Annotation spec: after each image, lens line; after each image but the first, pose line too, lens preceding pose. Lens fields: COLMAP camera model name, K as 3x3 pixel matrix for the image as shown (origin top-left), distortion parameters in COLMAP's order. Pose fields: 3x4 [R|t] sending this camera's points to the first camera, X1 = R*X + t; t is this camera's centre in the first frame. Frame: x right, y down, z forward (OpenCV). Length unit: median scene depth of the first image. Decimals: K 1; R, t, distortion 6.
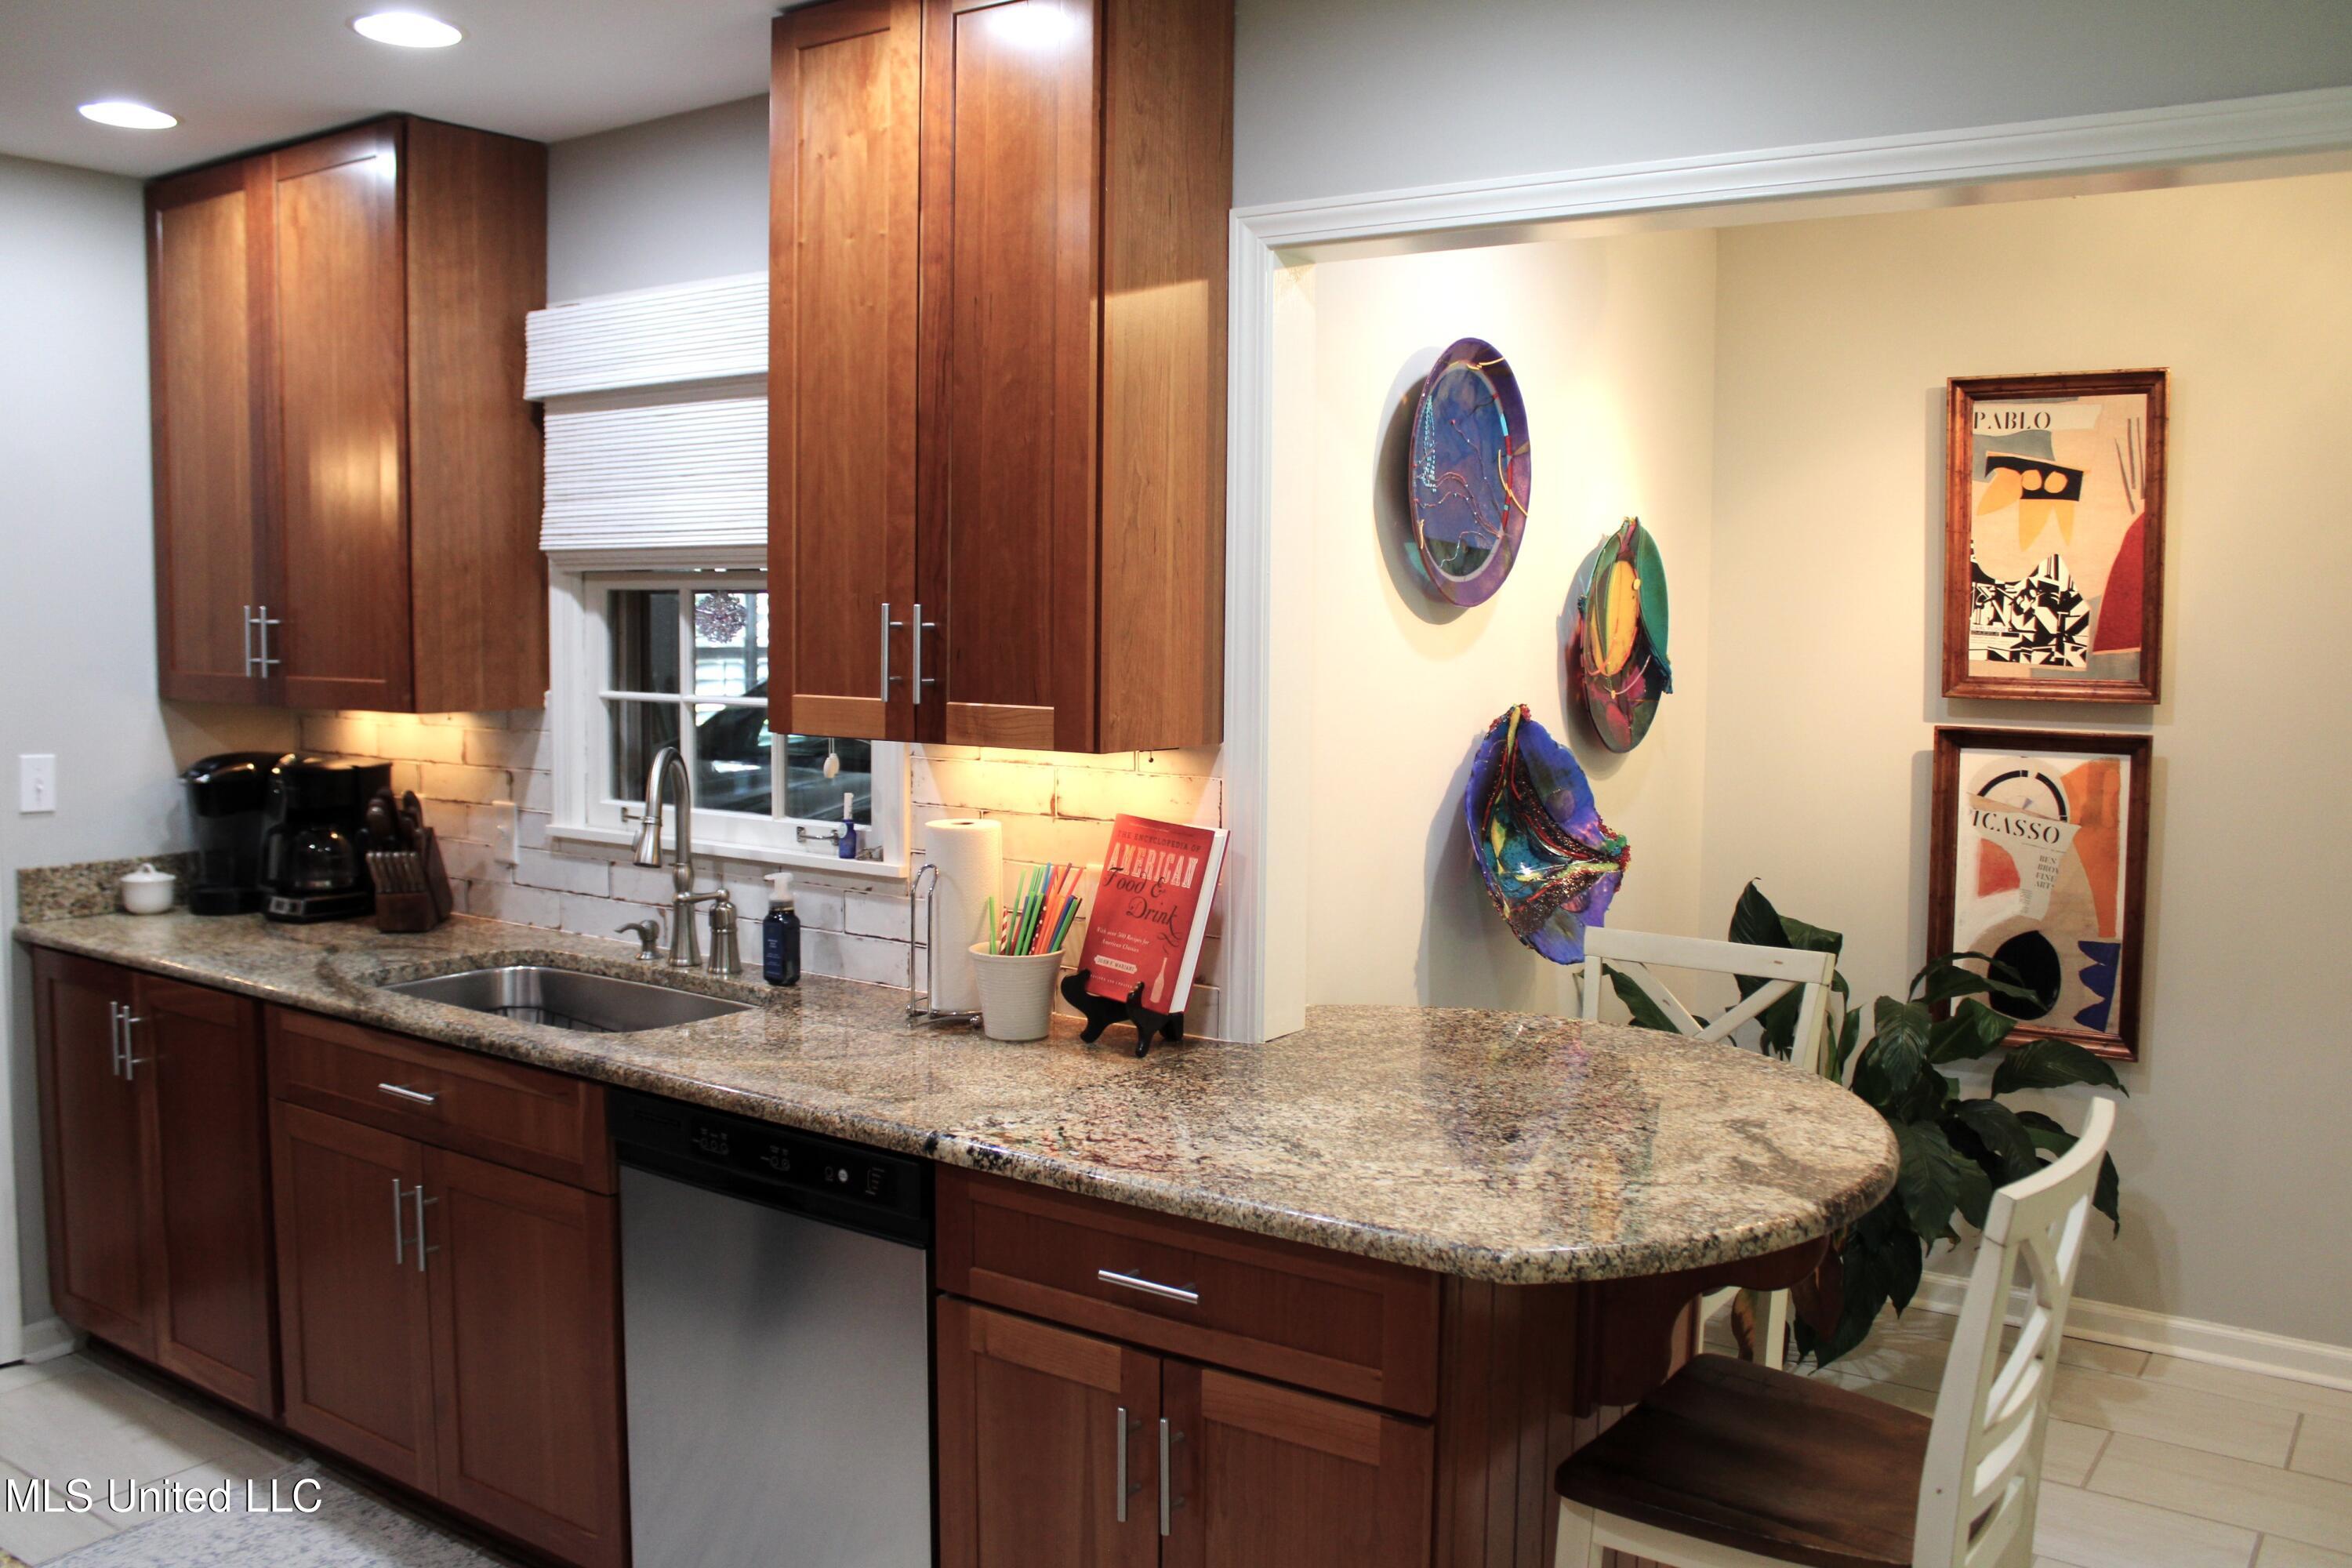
lens RADIAL K [[2001.7, 0, 1166.1], [0, 2001.7, 774.8], [0, 0, 1]] dist [-0.151990, 0.118275]
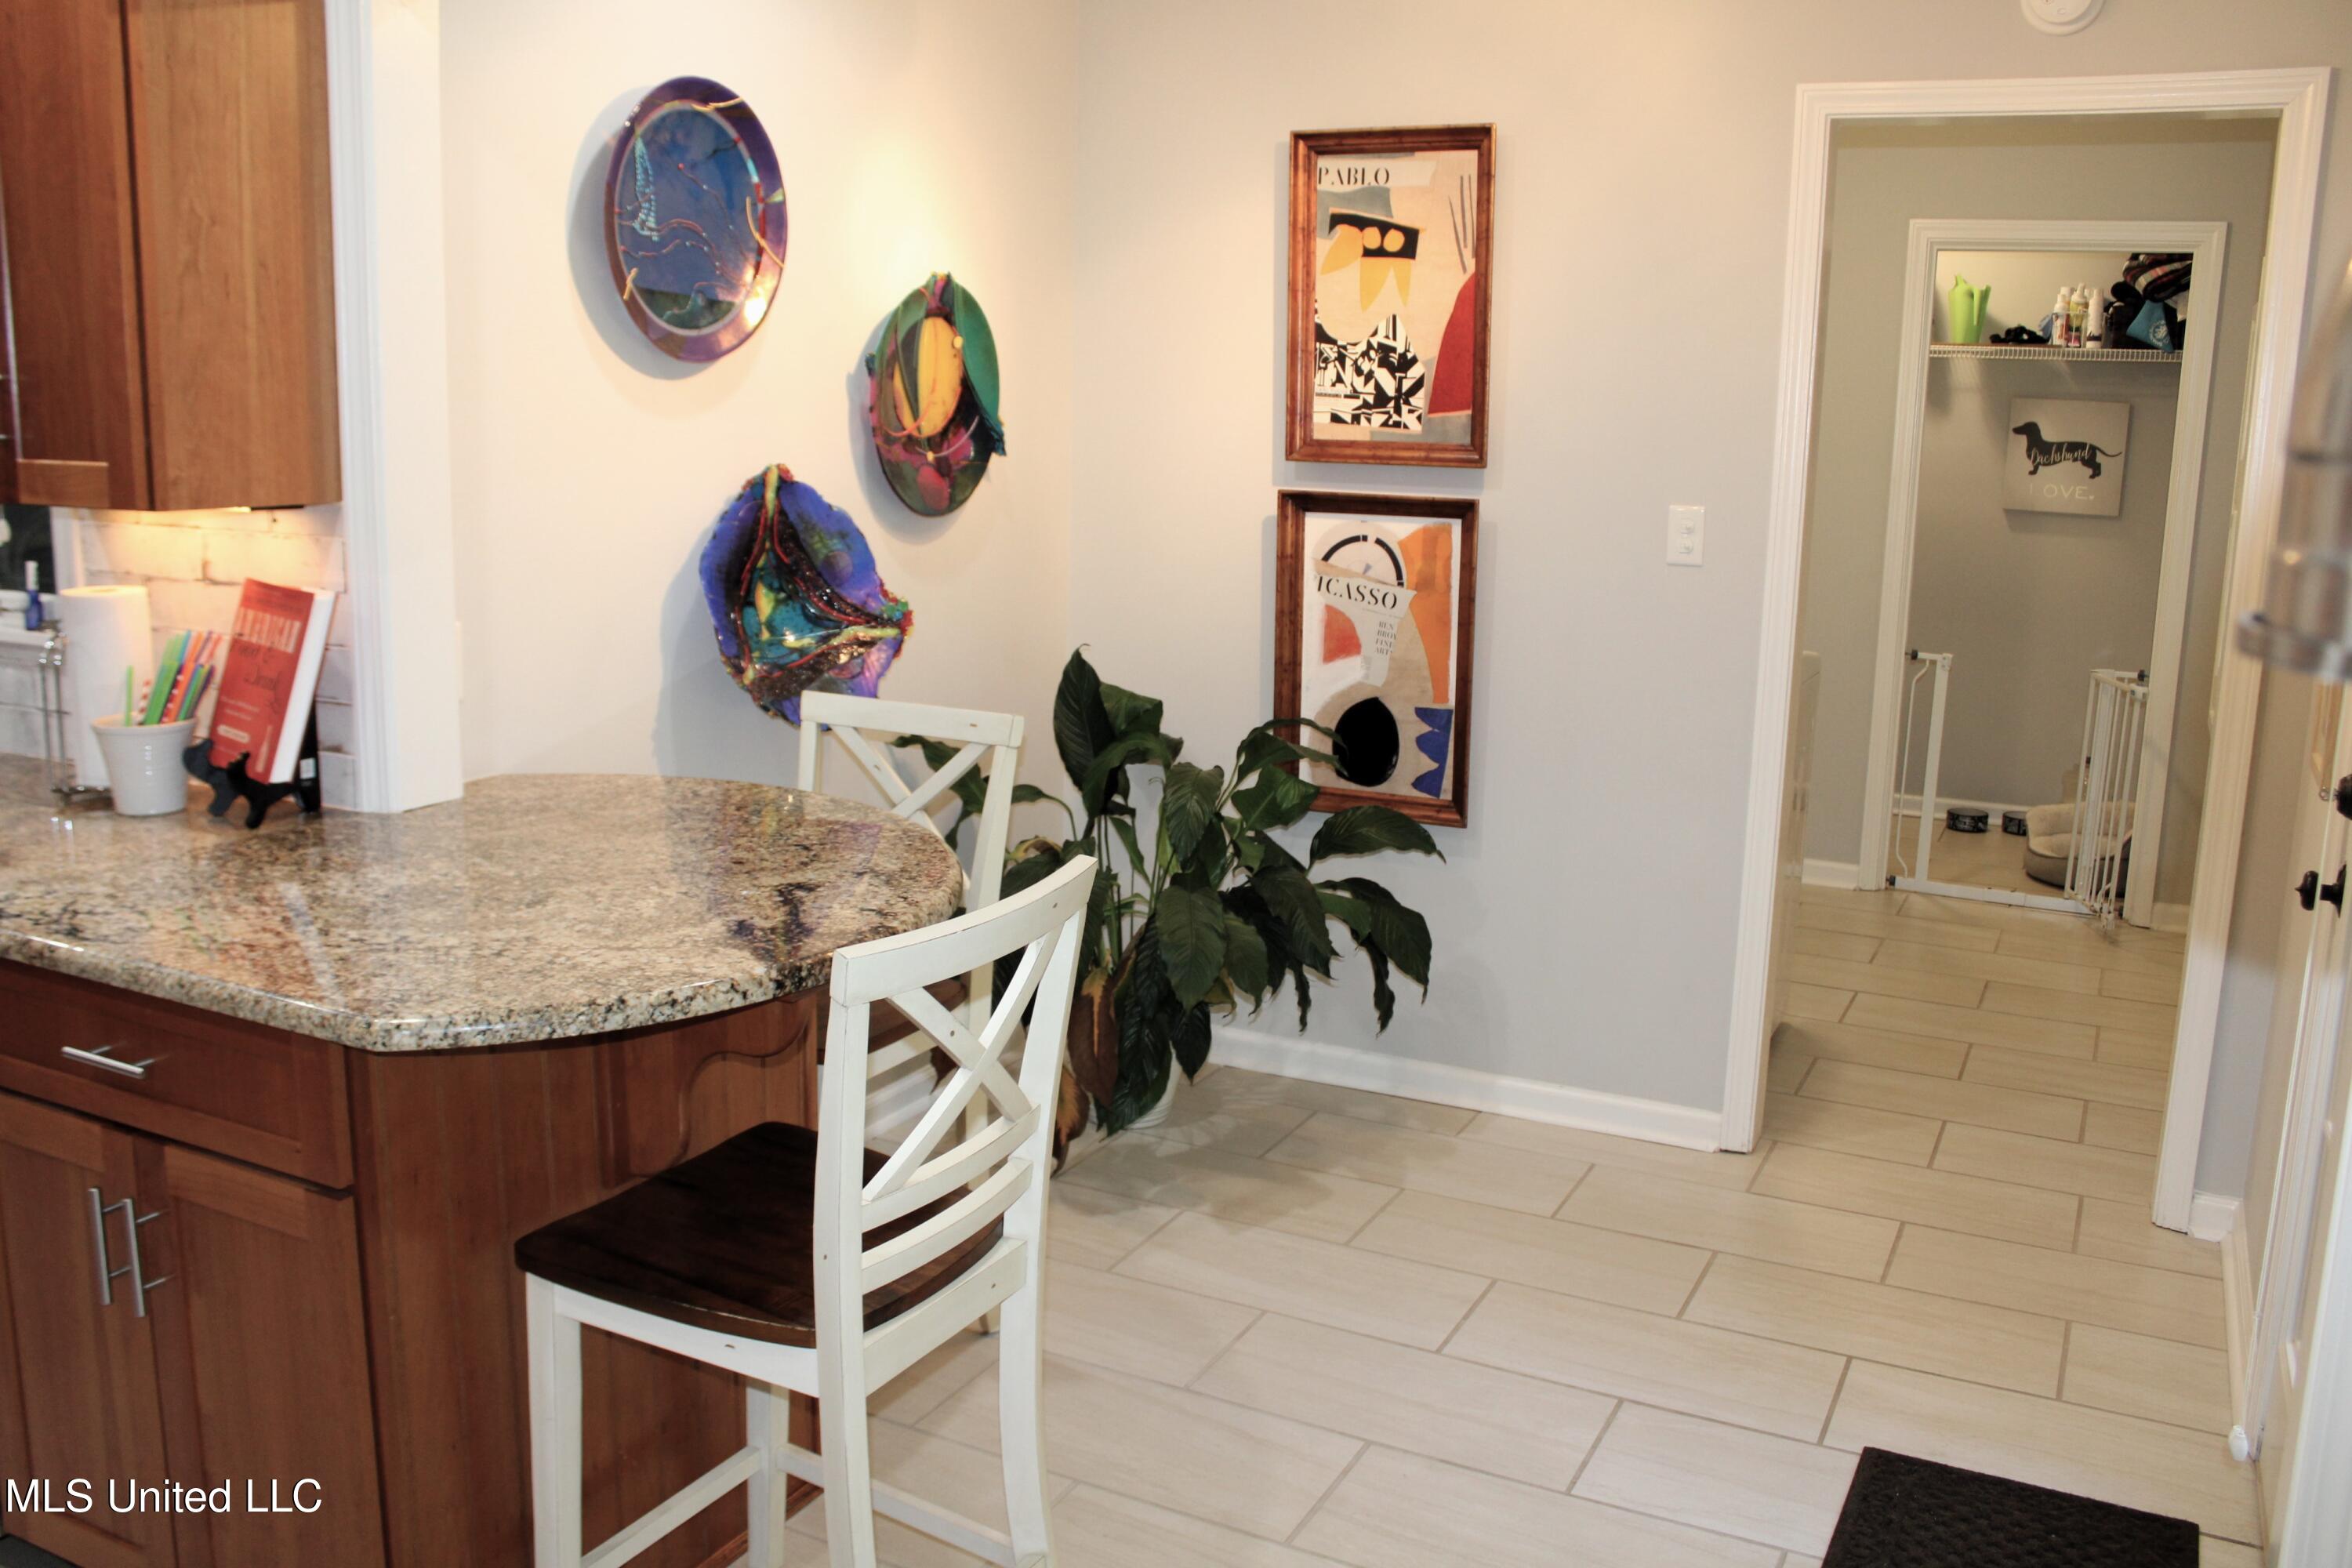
lens RADIAL K [[2001.7, 0, 1193.0], [0, 2001.7, 766.6], [0, 0, 1]] dist [-0.151990, 0.118275]
pose [[0.988849, -0.016093, 0.148047, 0.238541], [0.000765, 0.994680, 0.103012, 0.012009], [-0.148917, -0.101750, 0.983601, 0.009174]]
